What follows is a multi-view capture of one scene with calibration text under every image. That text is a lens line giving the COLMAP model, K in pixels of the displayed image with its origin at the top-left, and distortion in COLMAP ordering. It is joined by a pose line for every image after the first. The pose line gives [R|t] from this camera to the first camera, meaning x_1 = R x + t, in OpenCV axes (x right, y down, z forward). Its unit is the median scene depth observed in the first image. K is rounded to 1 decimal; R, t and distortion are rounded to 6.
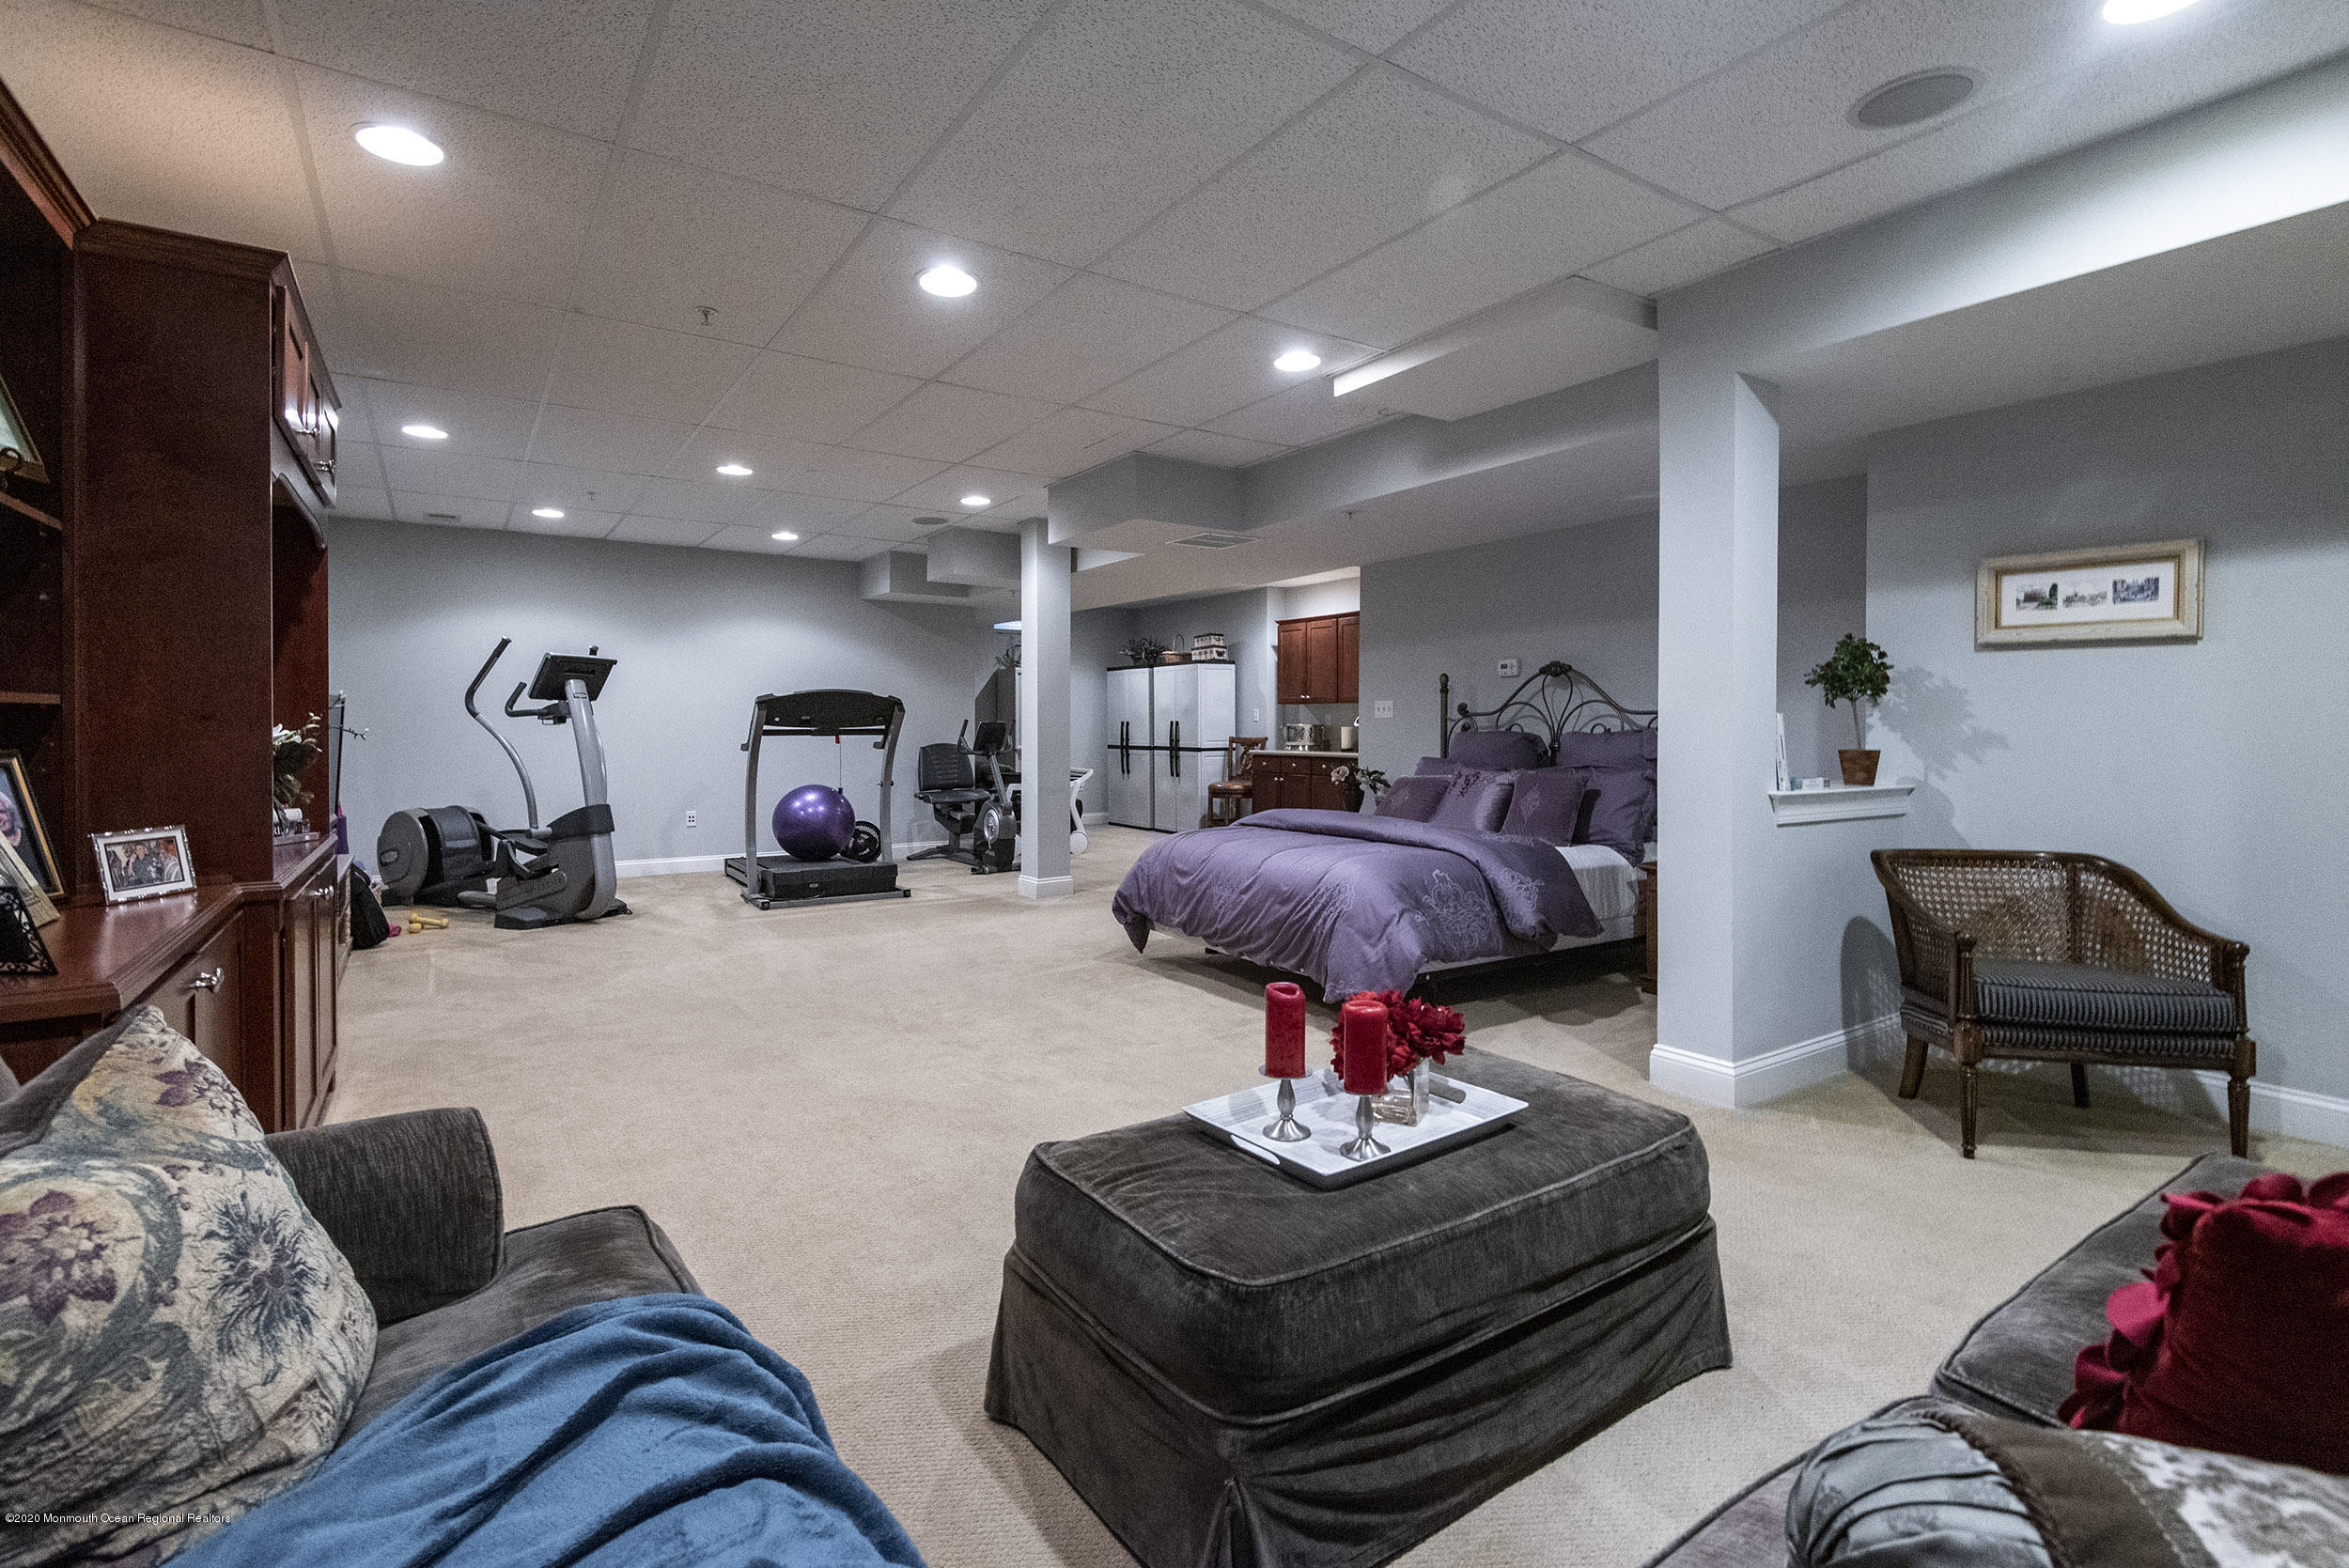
lens RADIAL K [[1084.3, 0, 1175.7], [0, 1084.3, 762.3], [0, 0, 1]] dist [0.016269, -0.000446]
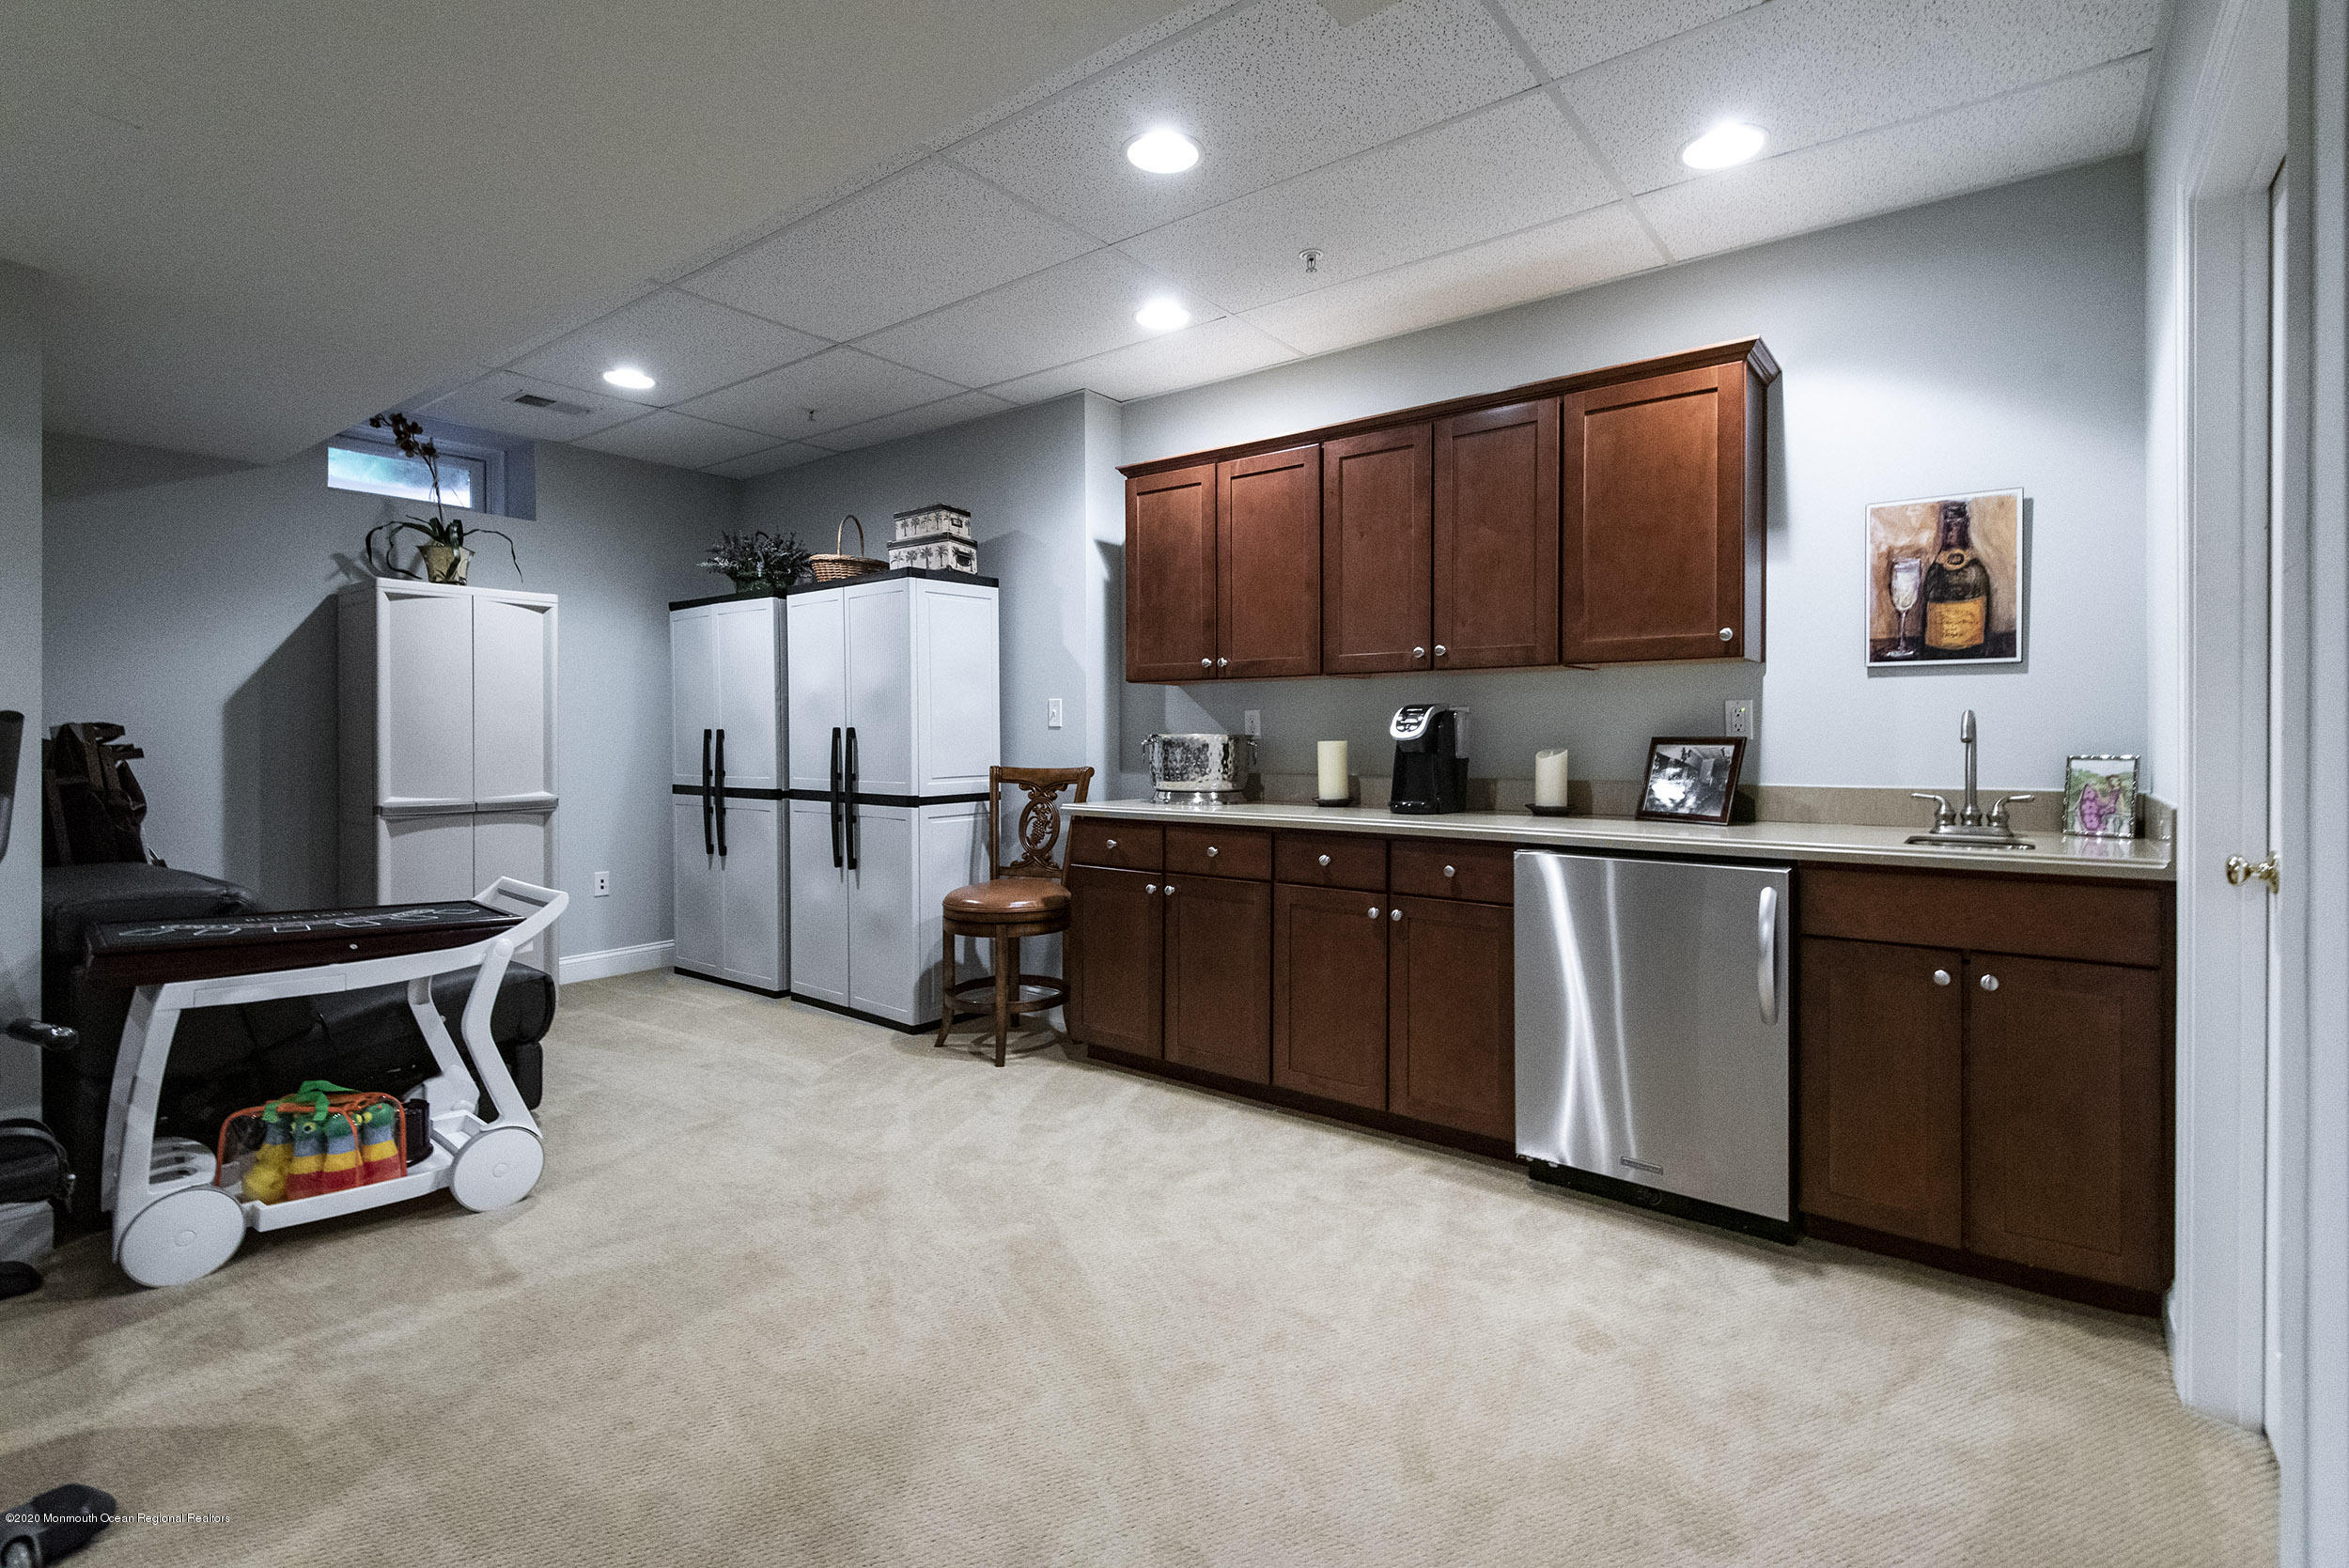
lens RADIAL K [[1084.3, 0, 1150.4], [0, 1084.3, 764.9], [0, 0, 1]] dist [0.016269, -0.000446]
pose [[0.955275, -0.006297, 0.295653, -0.011361], [0.009087, 0.999926, -0.008064, -0.020235], [-0.295580, 0.010390, 0.955261, 0.596206]]
